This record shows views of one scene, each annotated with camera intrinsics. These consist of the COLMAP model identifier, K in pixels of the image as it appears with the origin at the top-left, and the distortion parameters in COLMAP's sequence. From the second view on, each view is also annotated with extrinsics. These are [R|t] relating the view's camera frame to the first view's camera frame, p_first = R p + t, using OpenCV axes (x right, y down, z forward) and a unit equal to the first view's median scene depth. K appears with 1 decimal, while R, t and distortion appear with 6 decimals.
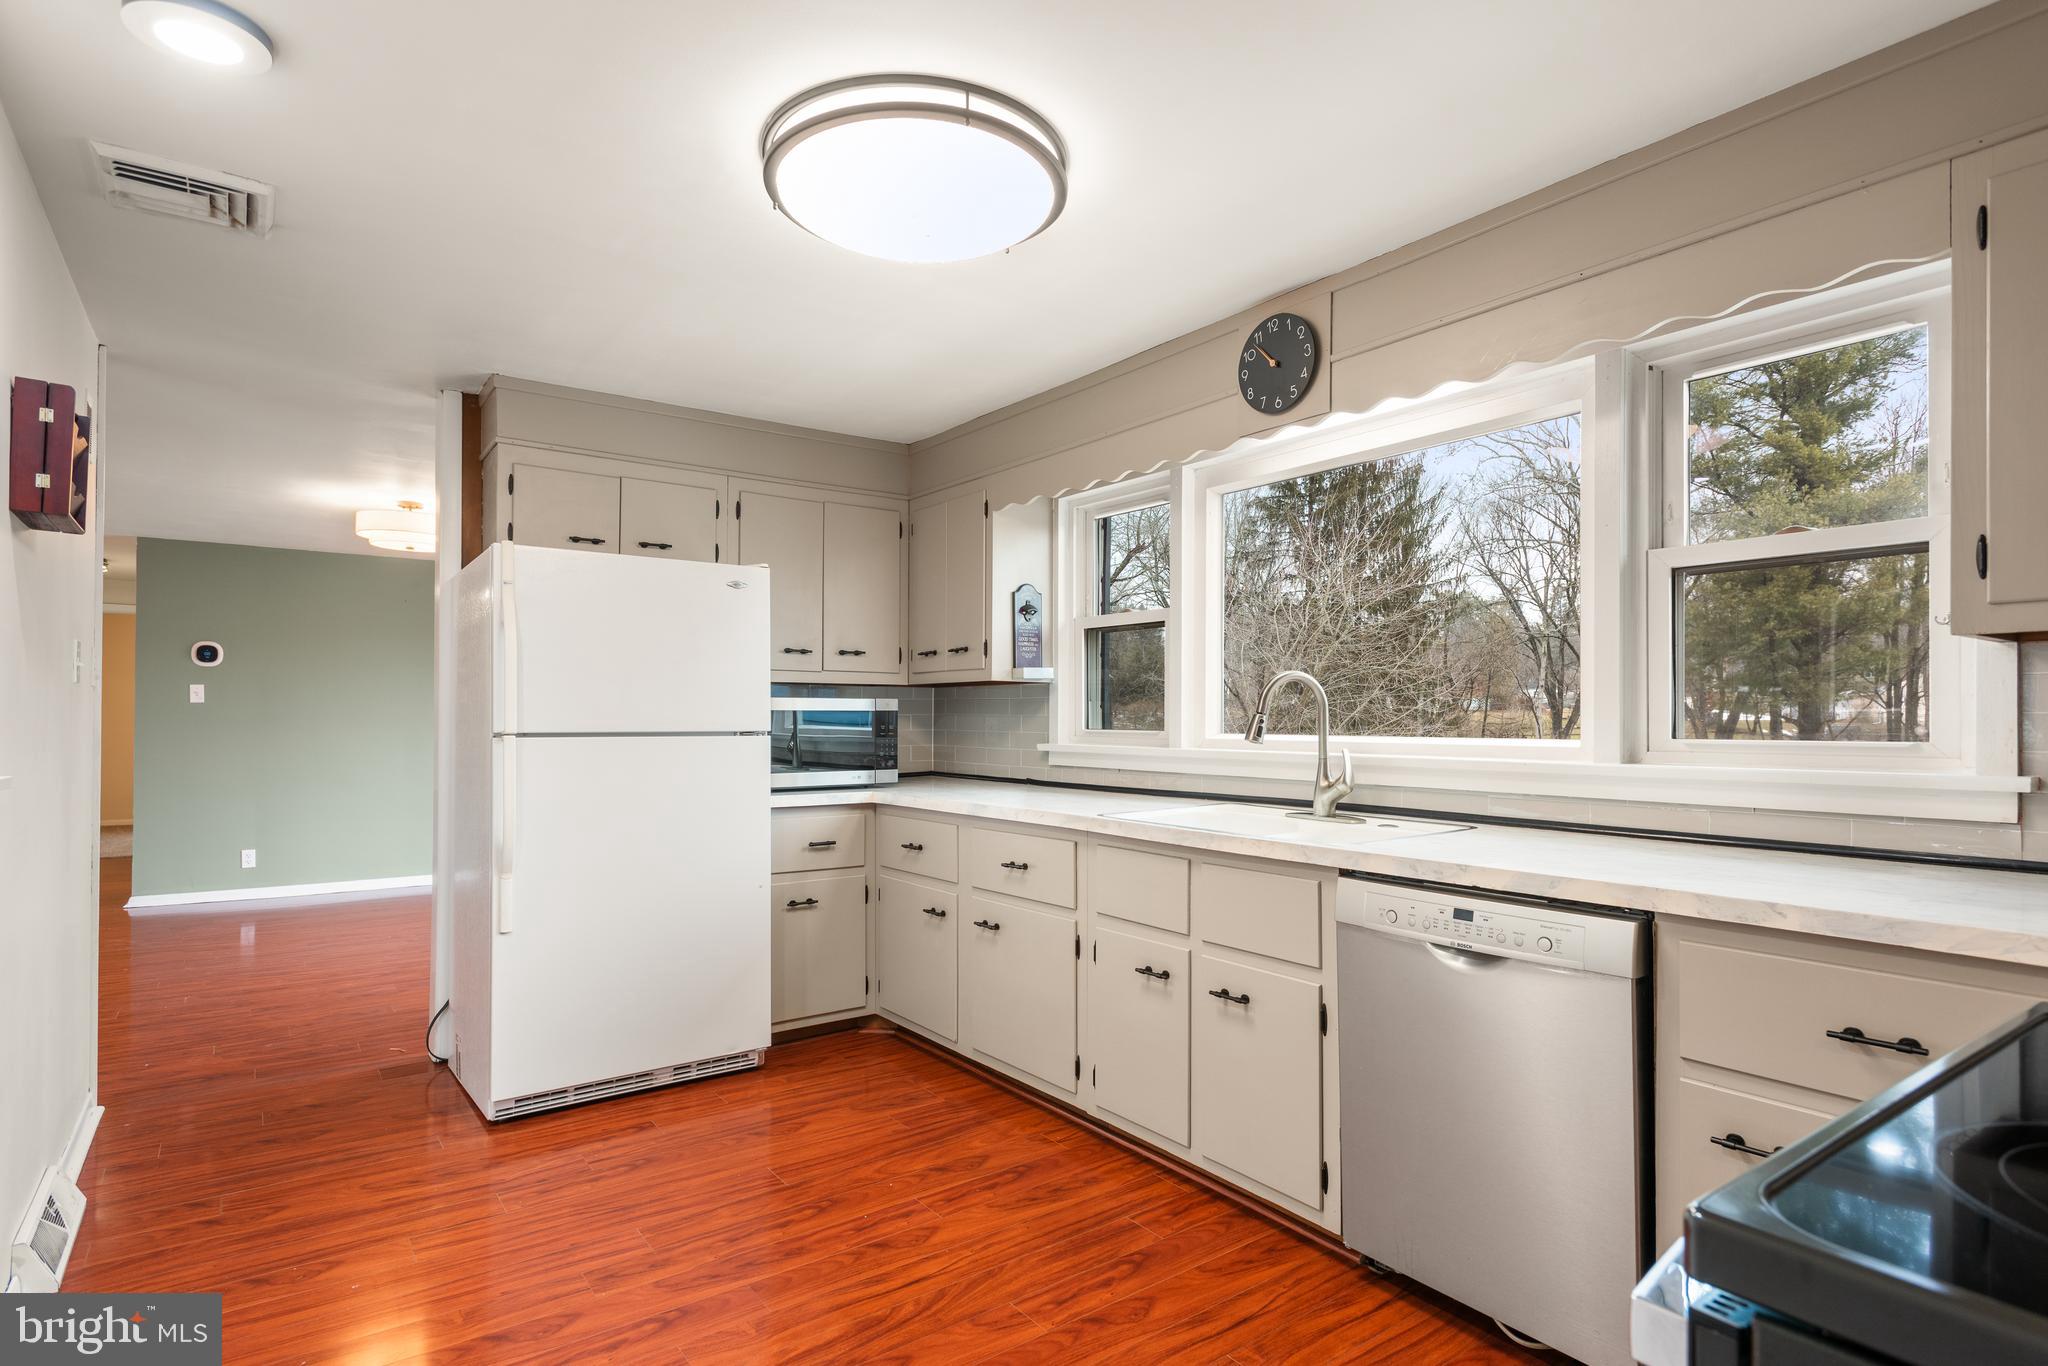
lens RADIAL K [[1054.4, 0, 1026.1], [0, 1054.4, 713.8], [0, 0, 1]] dist [-0.001275, -0.000353]
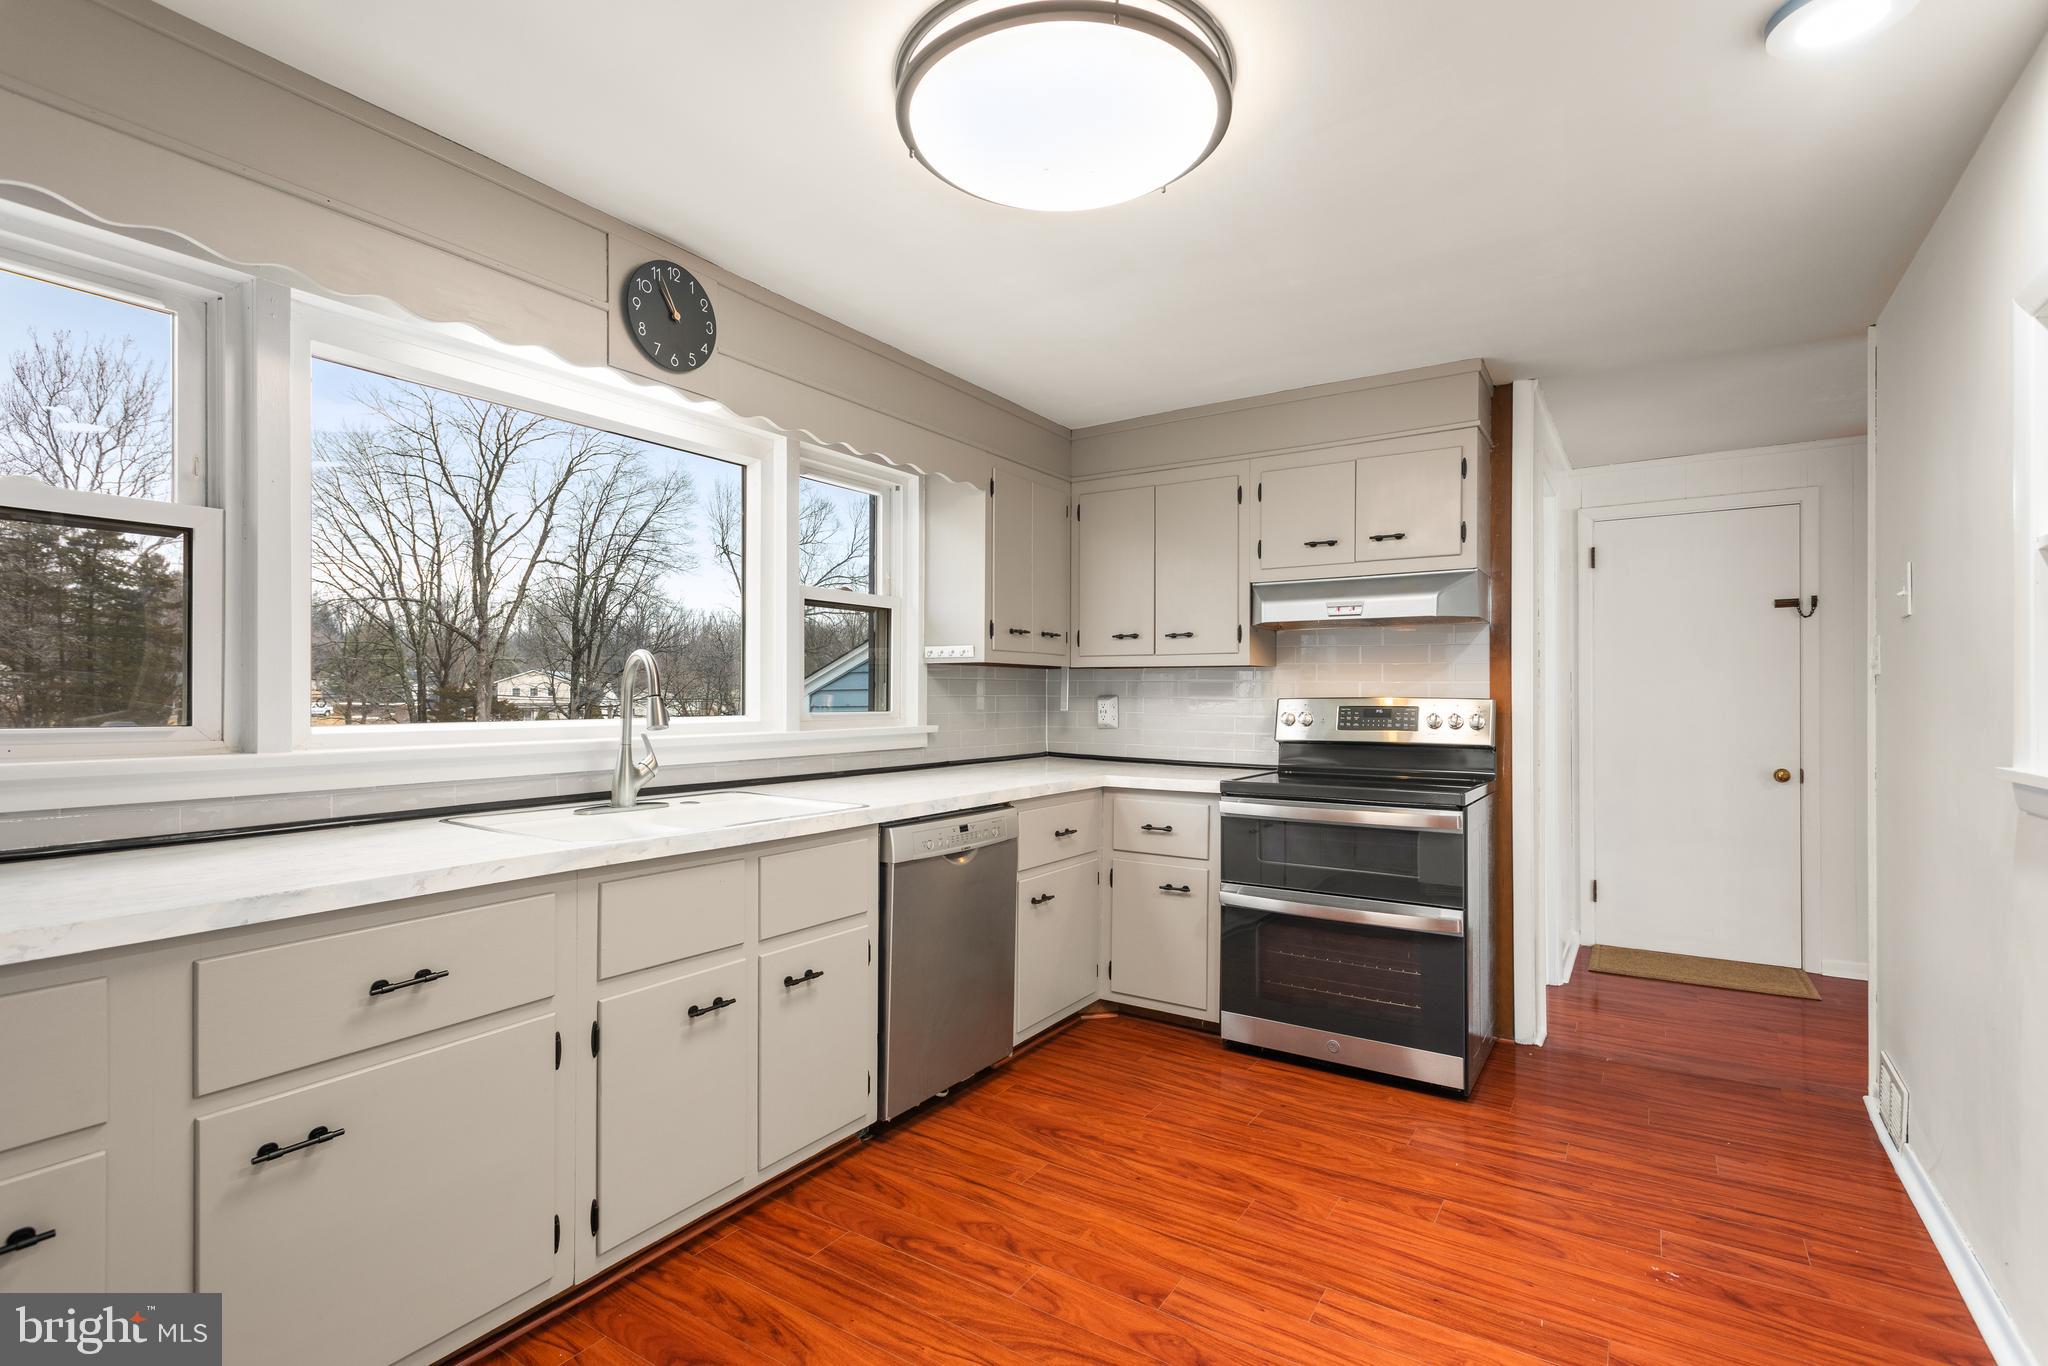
lens RADIAL K [[968.4, 0, 1028.3], [0, 968.4, 695.7], [0, 0, 1]] dist [0.002523, 0.000364]
pose [[-0.360223, -0.005959, 0.932847, -0.717962], [-0.007891, 0.999963, 0.003341, -0.006462], [-0.932833, -0.006157, -0.360257, 1.090753]]
